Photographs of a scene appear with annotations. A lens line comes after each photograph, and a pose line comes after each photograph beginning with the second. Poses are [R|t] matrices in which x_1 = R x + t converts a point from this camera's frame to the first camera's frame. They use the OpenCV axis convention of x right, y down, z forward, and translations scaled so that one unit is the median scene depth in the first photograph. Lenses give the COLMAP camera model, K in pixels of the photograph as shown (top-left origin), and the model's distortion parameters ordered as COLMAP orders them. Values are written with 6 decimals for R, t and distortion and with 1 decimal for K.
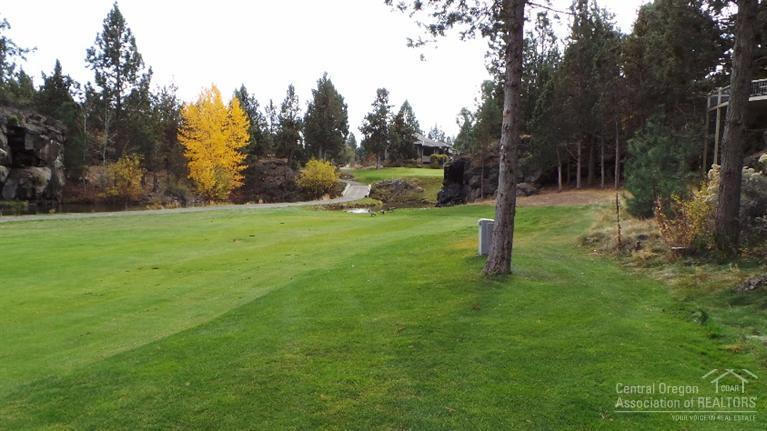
lens RADIAL K [[528.0, 0, 382.6], [0, 528.0, 214.6], [0, 0, 1]] dist [0.001349, 0.009131]
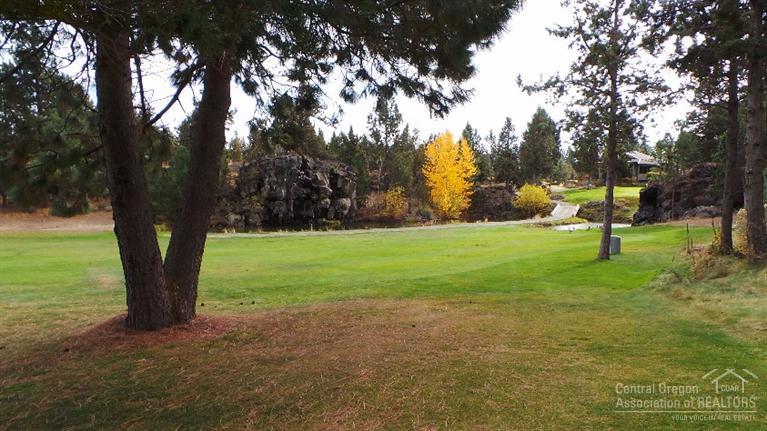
lens RADIAL K [[565.2, 0, 378.7], [0, 565.2, 218.5], [0, 0, 1]] dist [-0.003085, 0.000831]
pose [[0.923822, 0.002011, -0.382816, 0.059574], [-0.009743, 0.999786, -0.018260, -0.001047], [0.382697, 0.020599, 0.923644, -0.383340]]
